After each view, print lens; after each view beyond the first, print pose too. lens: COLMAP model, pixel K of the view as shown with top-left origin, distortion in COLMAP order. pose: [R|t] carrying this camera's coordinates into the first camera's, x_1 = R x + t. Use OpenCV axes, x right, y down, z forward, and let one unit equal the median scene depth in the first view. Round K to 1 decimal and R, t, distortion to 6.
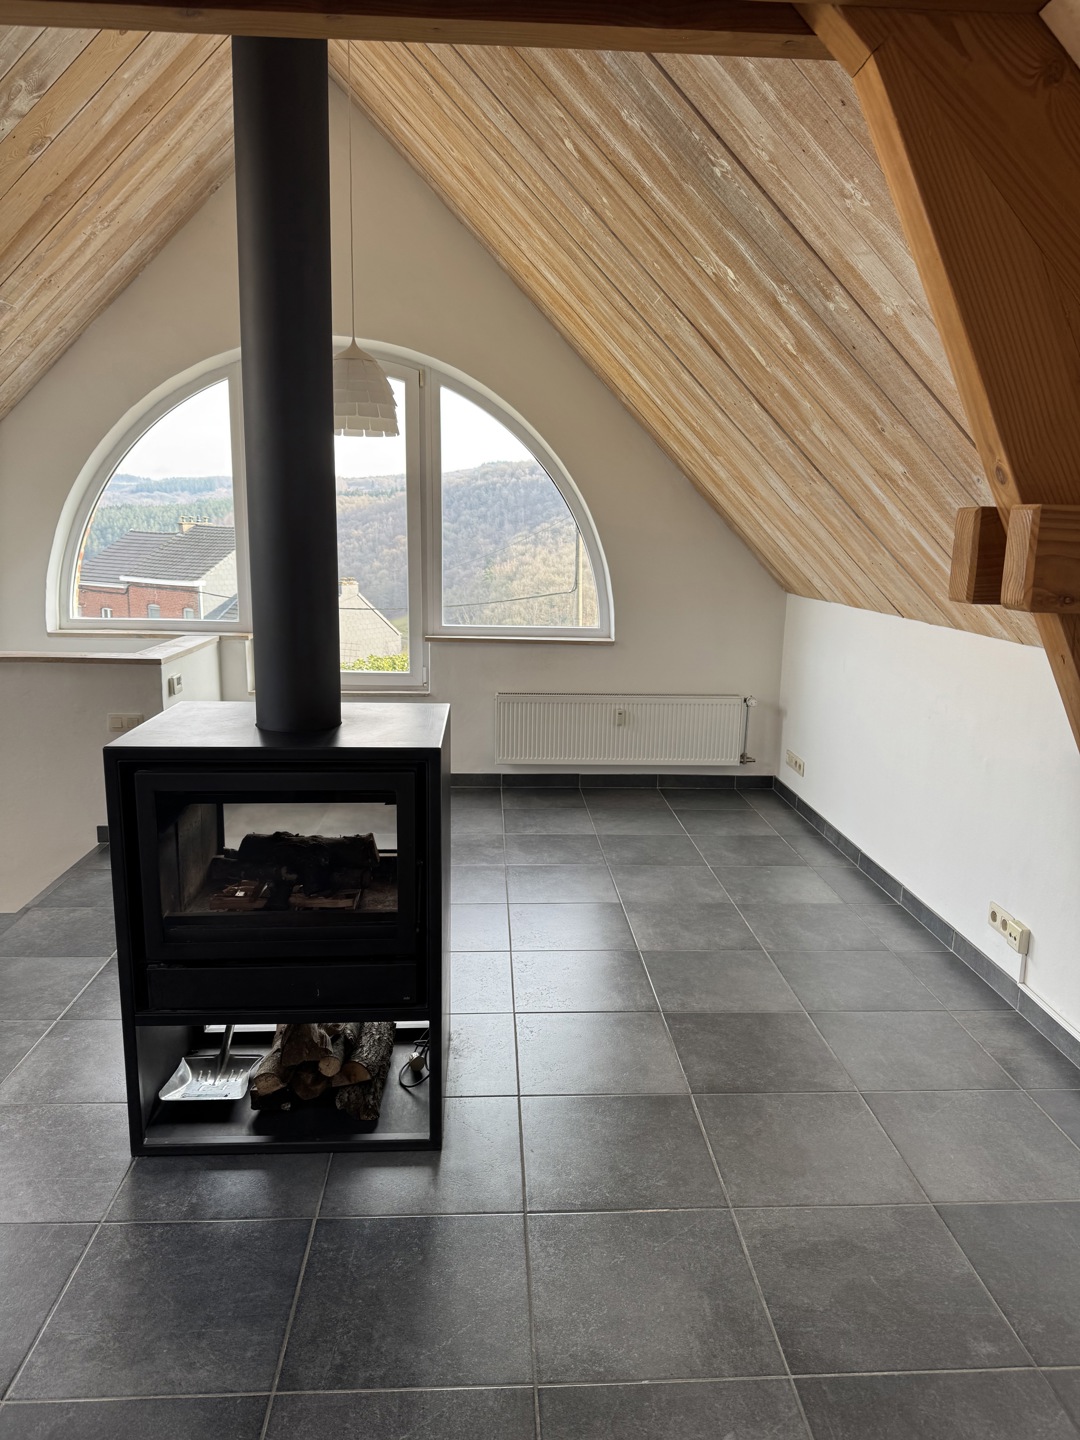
lens RADIAL K [[1016.3, 0, 544.1], [0, 1016.3, 718.7], [0, 0, 1]] dist [0.062753, -0.065089]
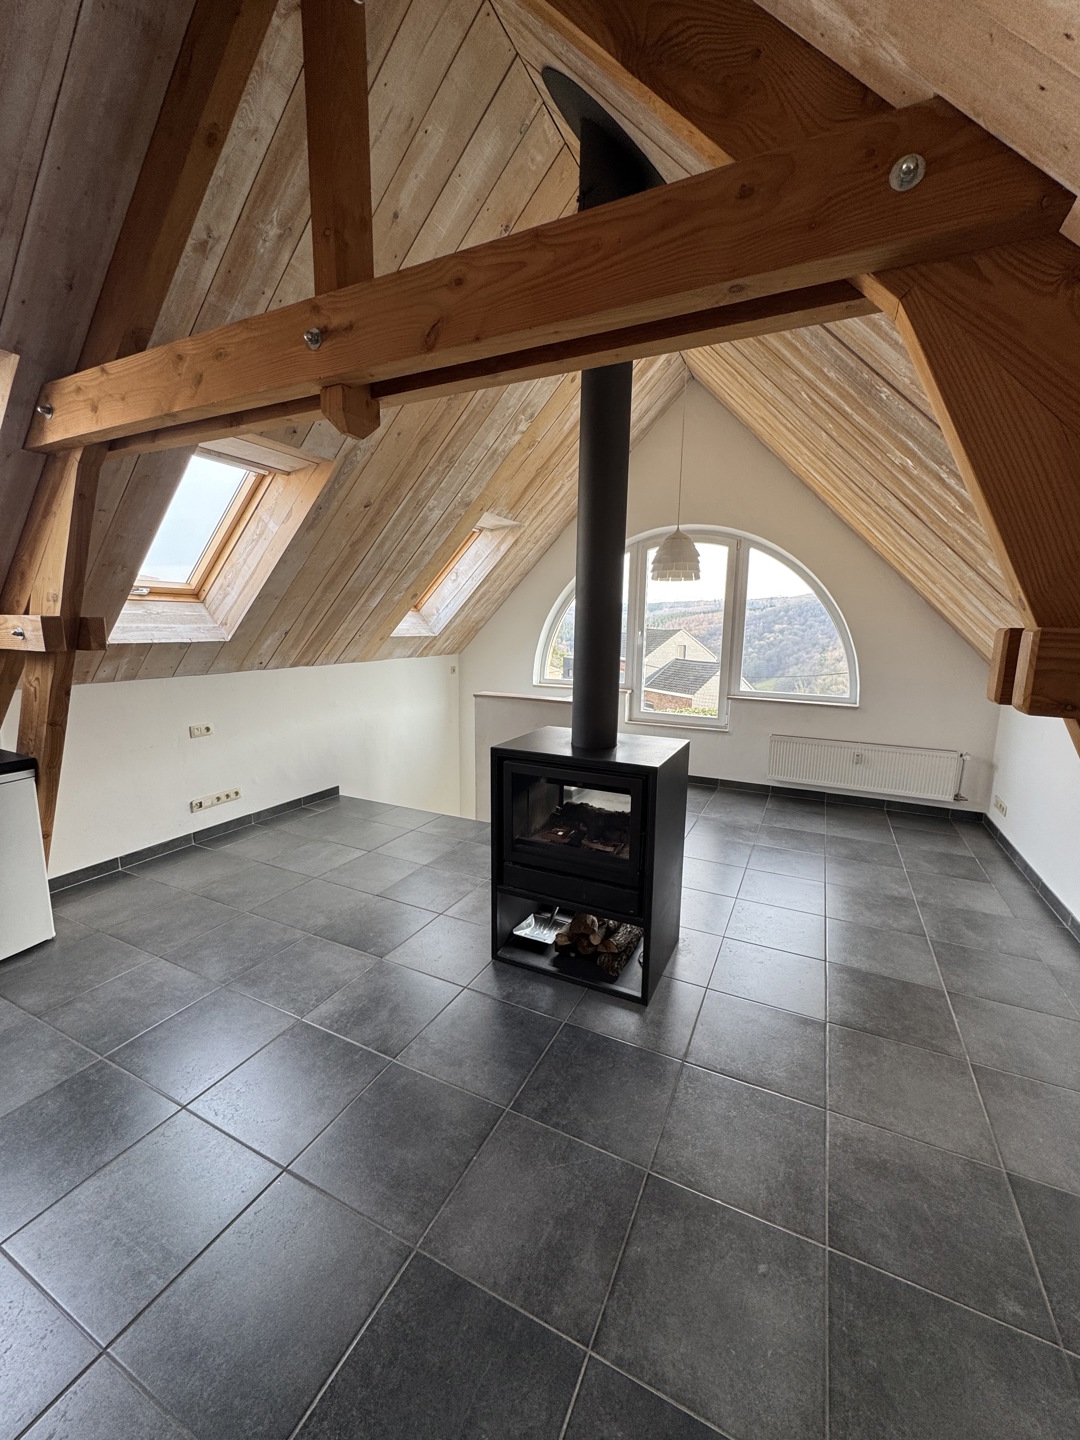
lens RADIAL K [[576.1, 0, 540.0], [0, 576.1, 718.0], [0, 0, 1]] dist [0.002860, 0.000169]
pose [[0.875008, 0.075675, -0.478157, 0.128745], [-0.091501, 0.995756, -0.009851, -0.017953], [0.475382, 0.052372, 0.878219, 0.054417]]
